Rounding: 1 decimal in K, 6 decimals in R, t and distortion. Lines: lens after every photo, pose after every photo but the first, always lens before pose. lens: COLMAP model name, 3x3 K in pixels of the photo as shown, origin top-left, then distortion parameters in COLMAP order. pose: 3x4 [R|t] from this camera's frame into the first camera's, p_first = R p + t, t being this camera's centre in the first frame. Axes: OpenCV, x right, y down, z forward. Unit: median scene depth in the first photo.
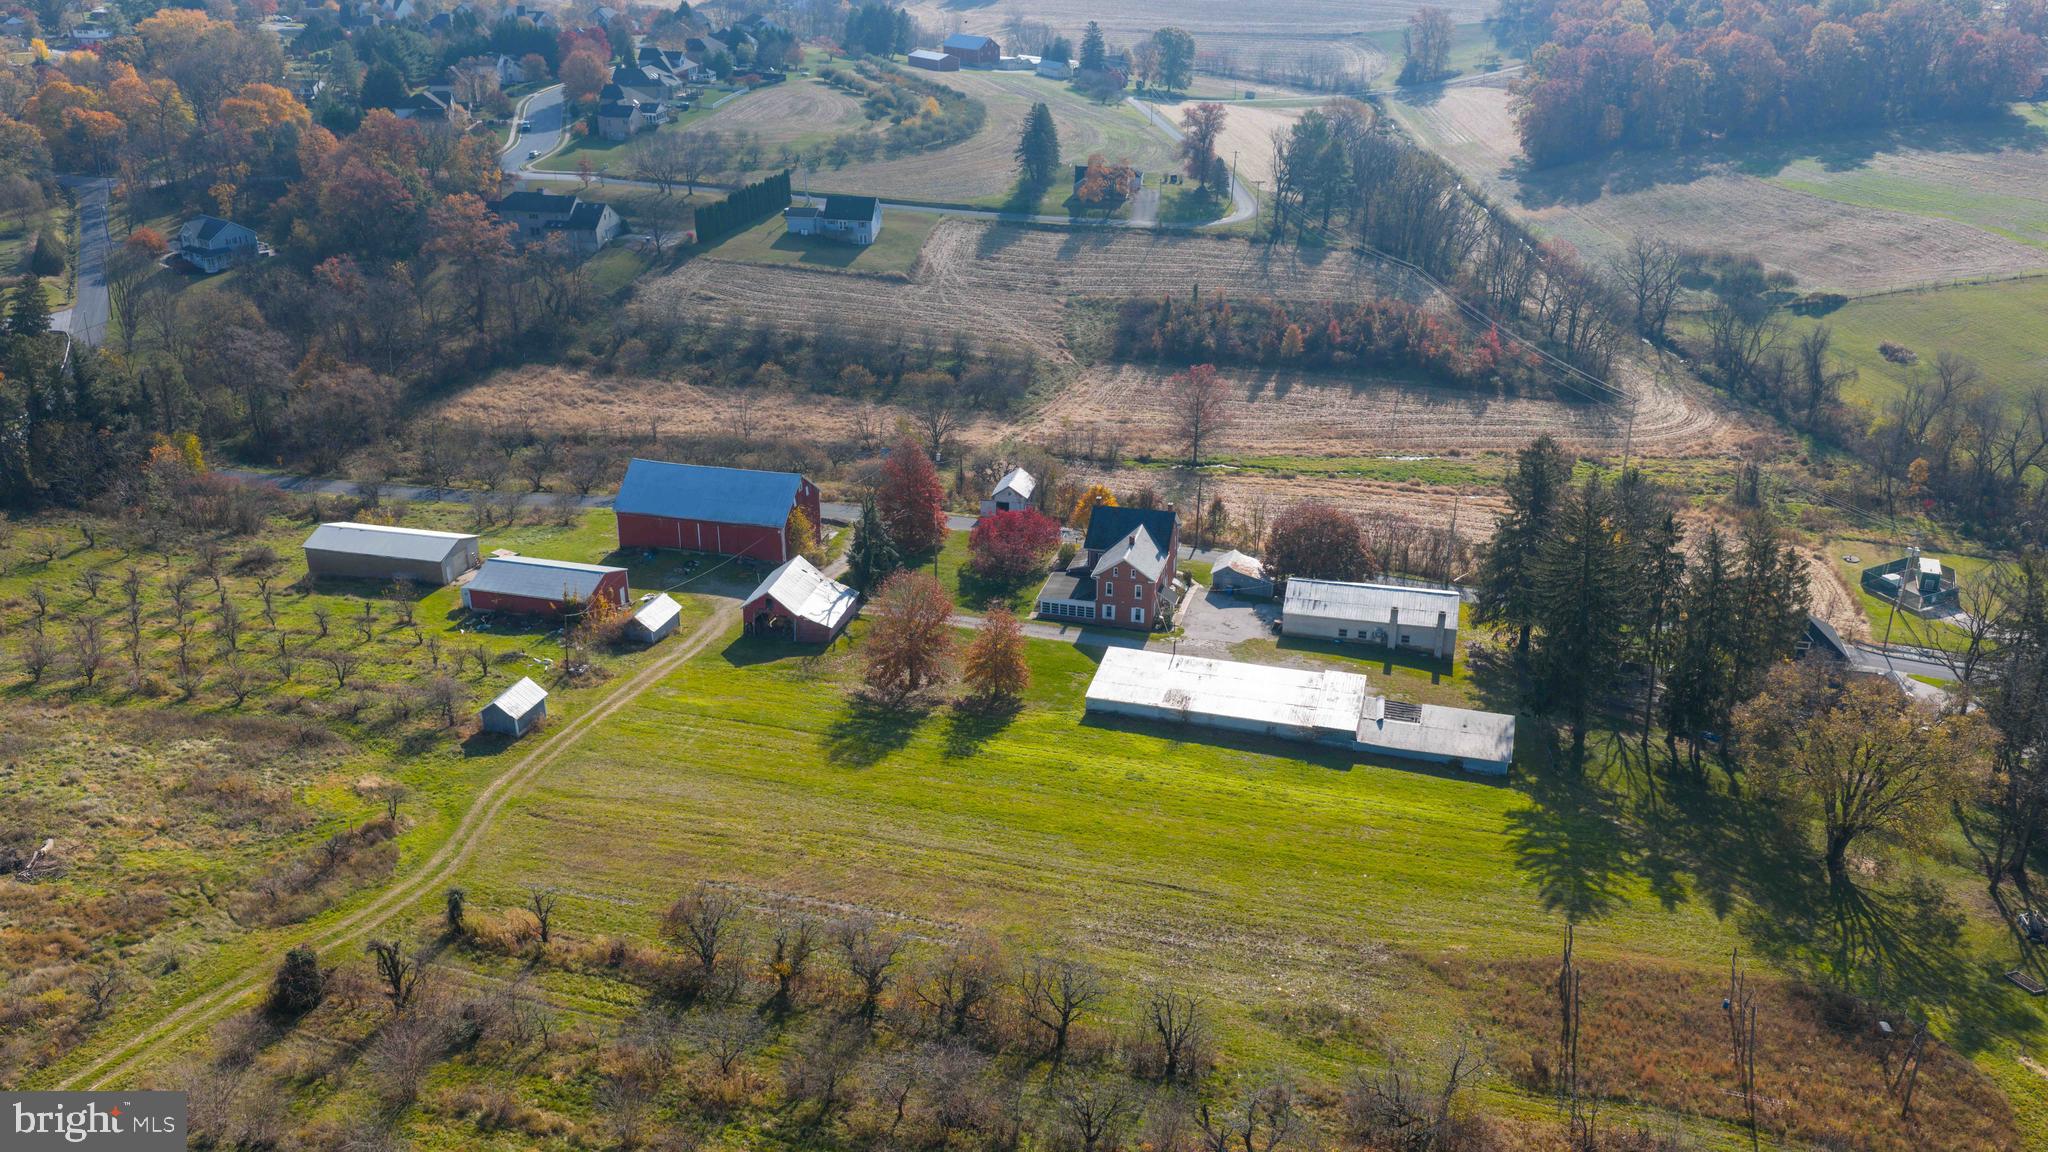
lens RADIAL K [[1671.7, 0, 1024.0], [0, 1671.7, 576.0], [0, 0, 1]] dist [0.045195, -0.077430]
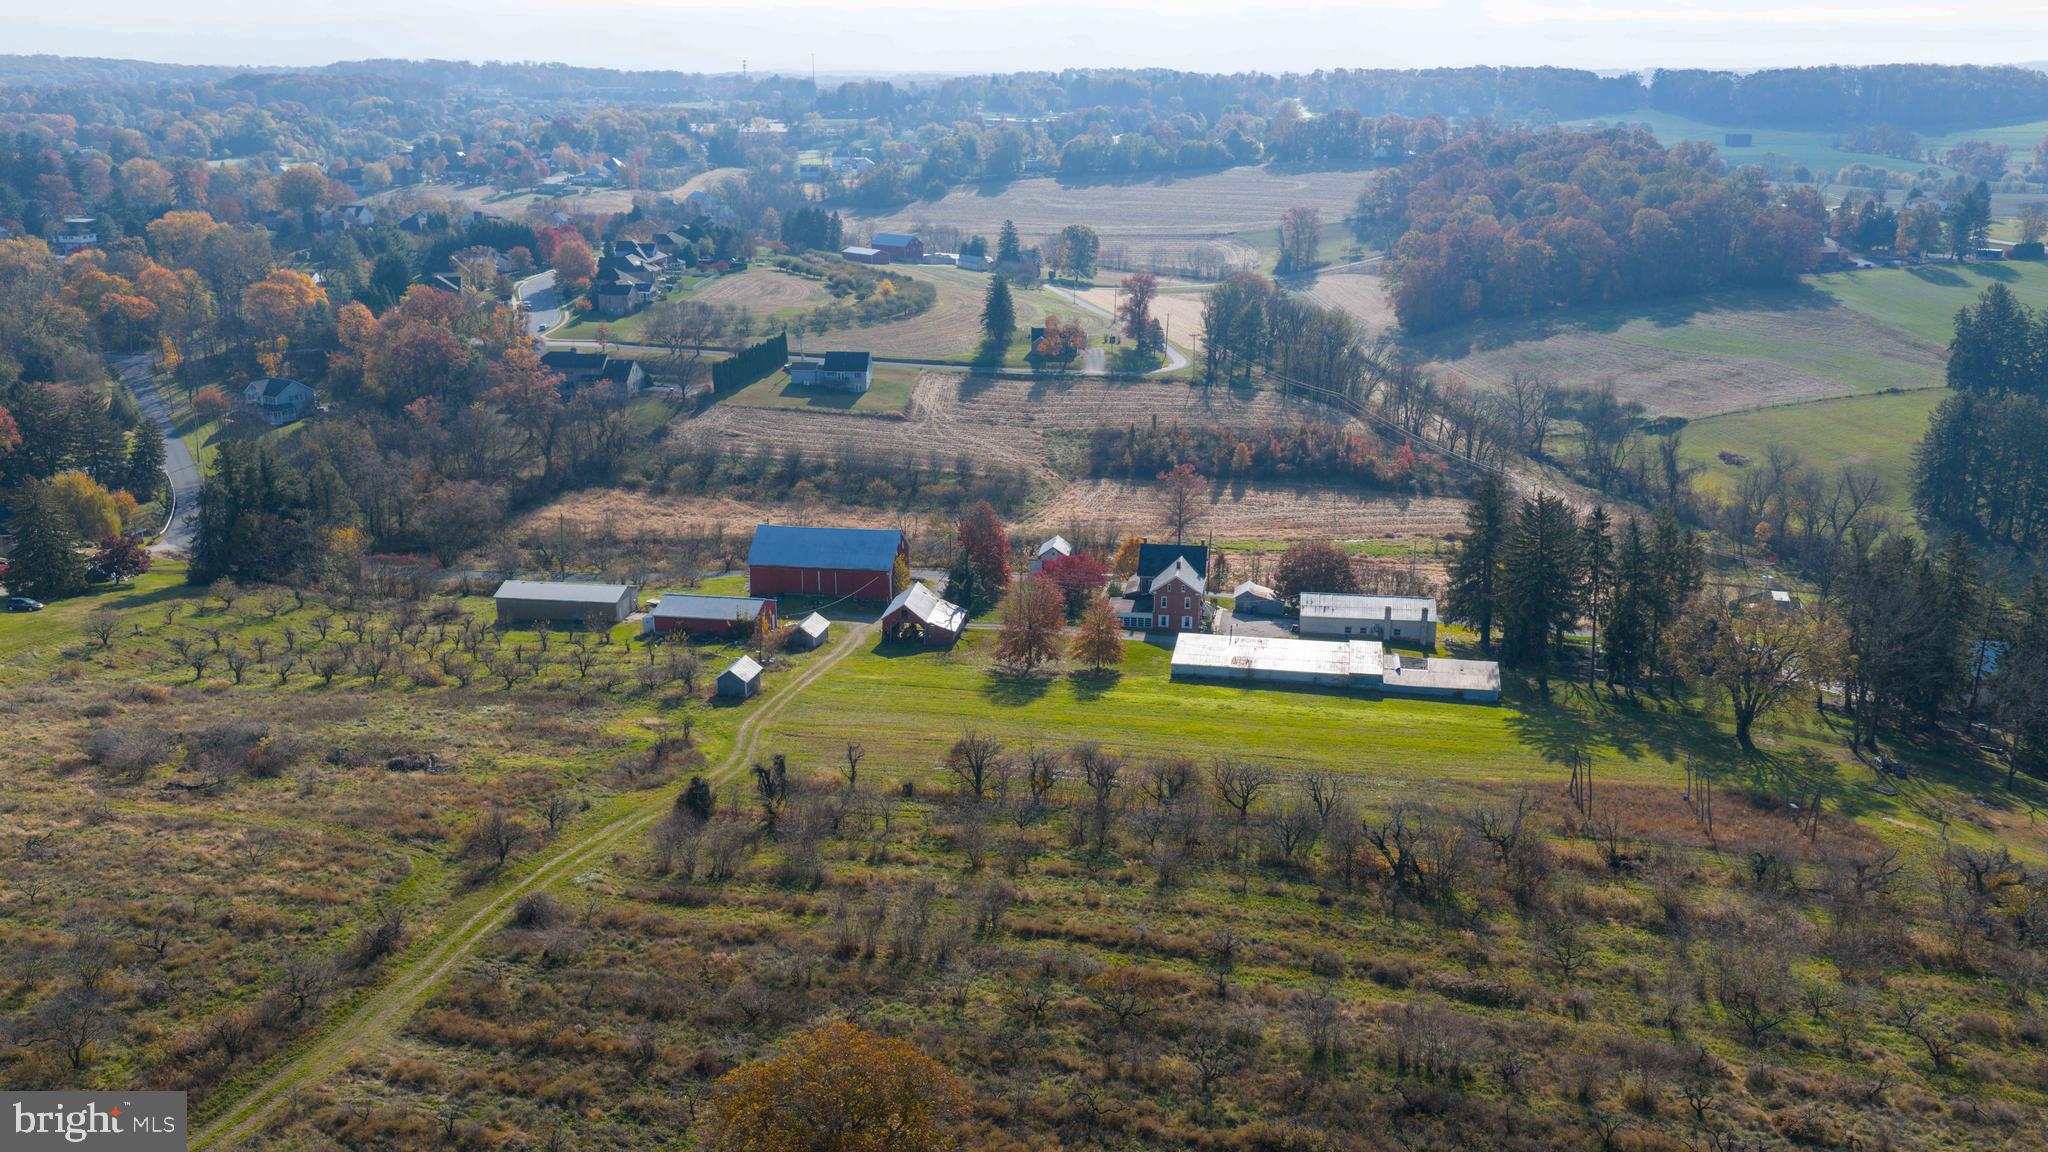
lens RADIAL K [[1666.5, 0, 1024.0], [0, 1666.5, 576.0], [0, 0, 1]] dist [0.092034, -0.242122]
pose [[0.995947, -0.027271, 0.085713, -0.092743], [0.037773, 0.991637, -0.123404, 0.080040], [-0.081630, 0.126141, 0.988648, -0.138939]]
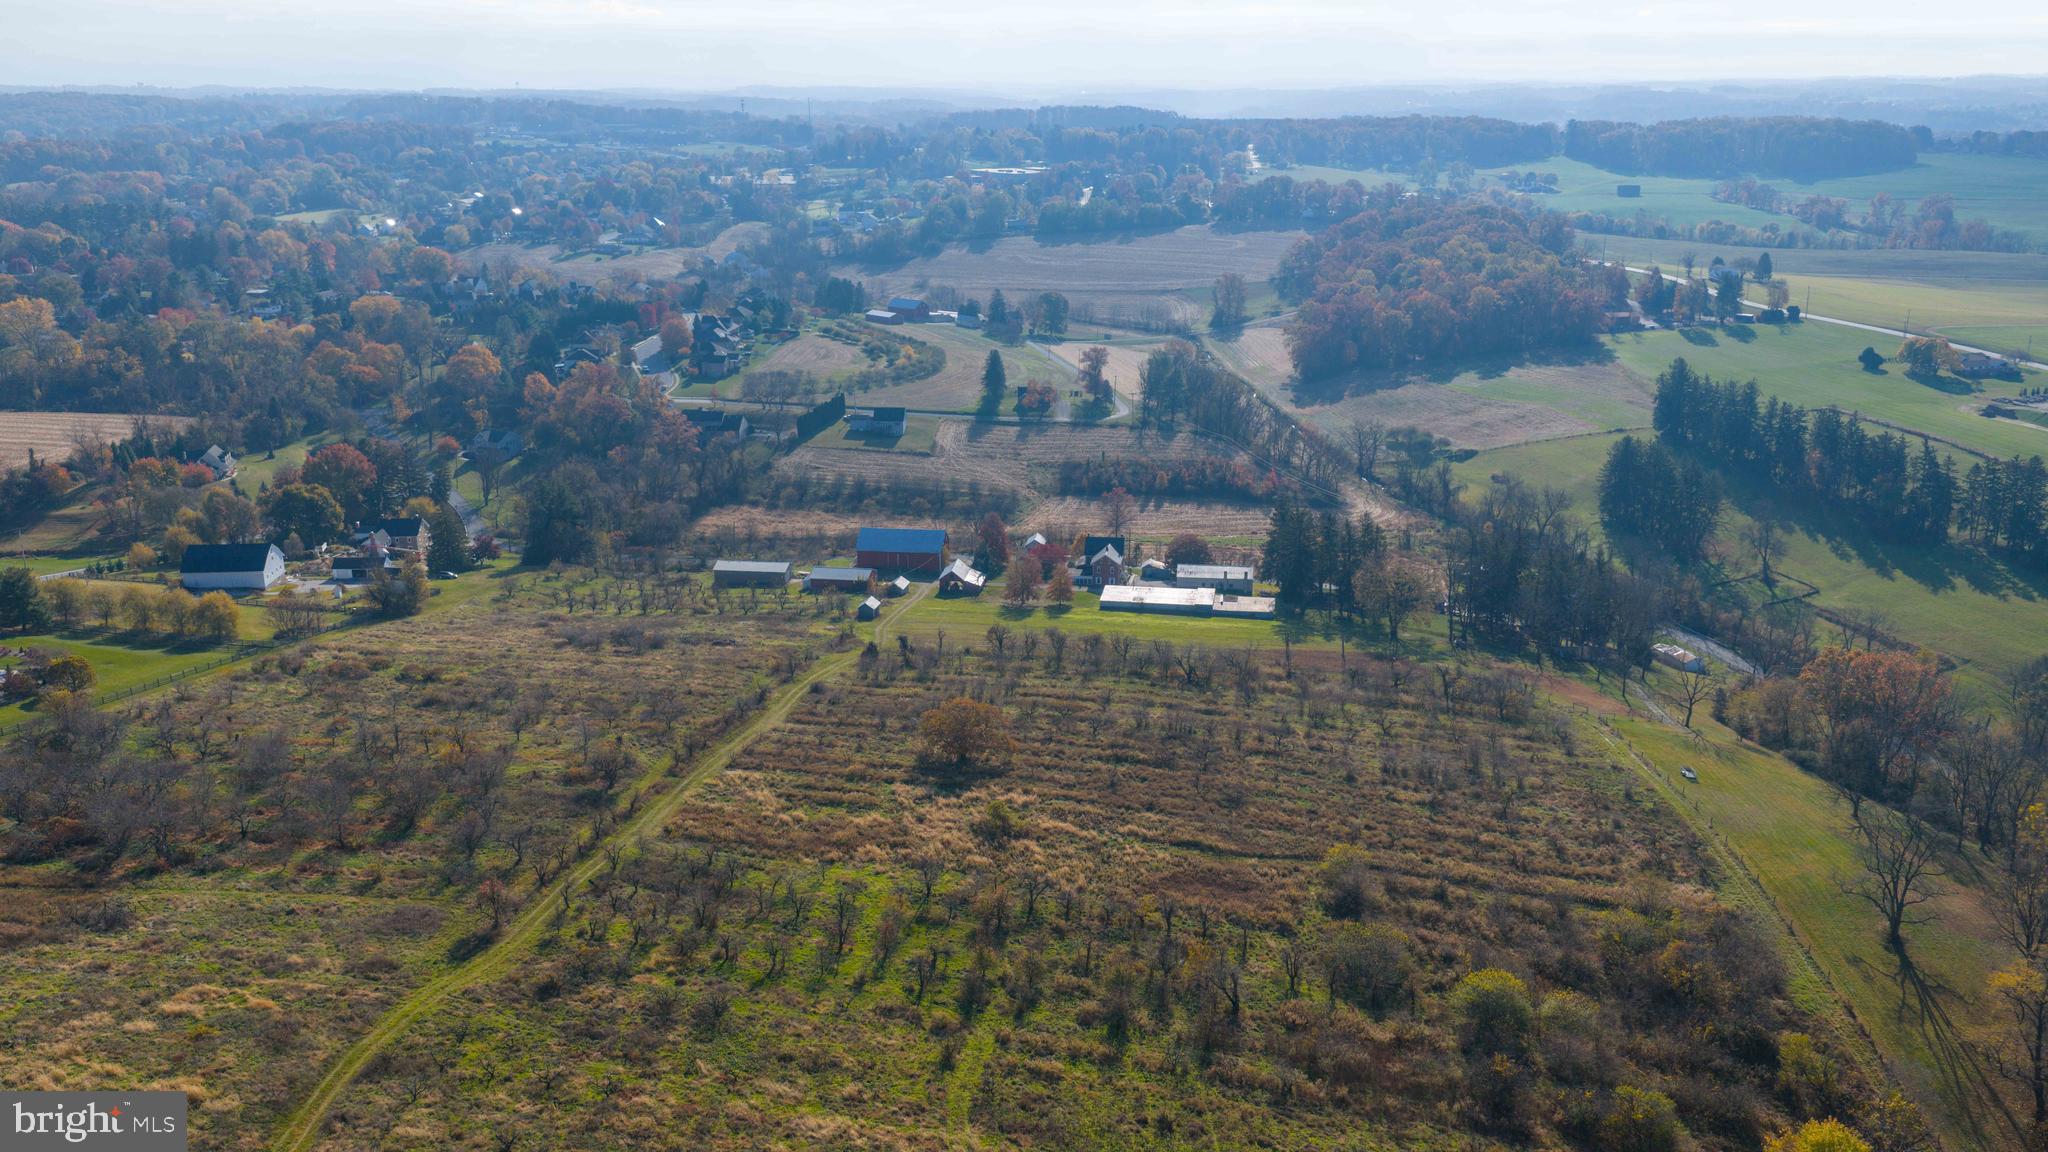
lens RADIAL K [[1666.5, 0, 1024.0], [0, 1666.5, 576.0], [0, 0, 1]] dist [0.092034, -0.242122]
pose [[0.994657, -0.033904, 0.097505, -0.150204], [0.046233, 0.990811, -0.127108, 0.166971], [-0.092299, 0.130937, 0.987085, -0.668248]]
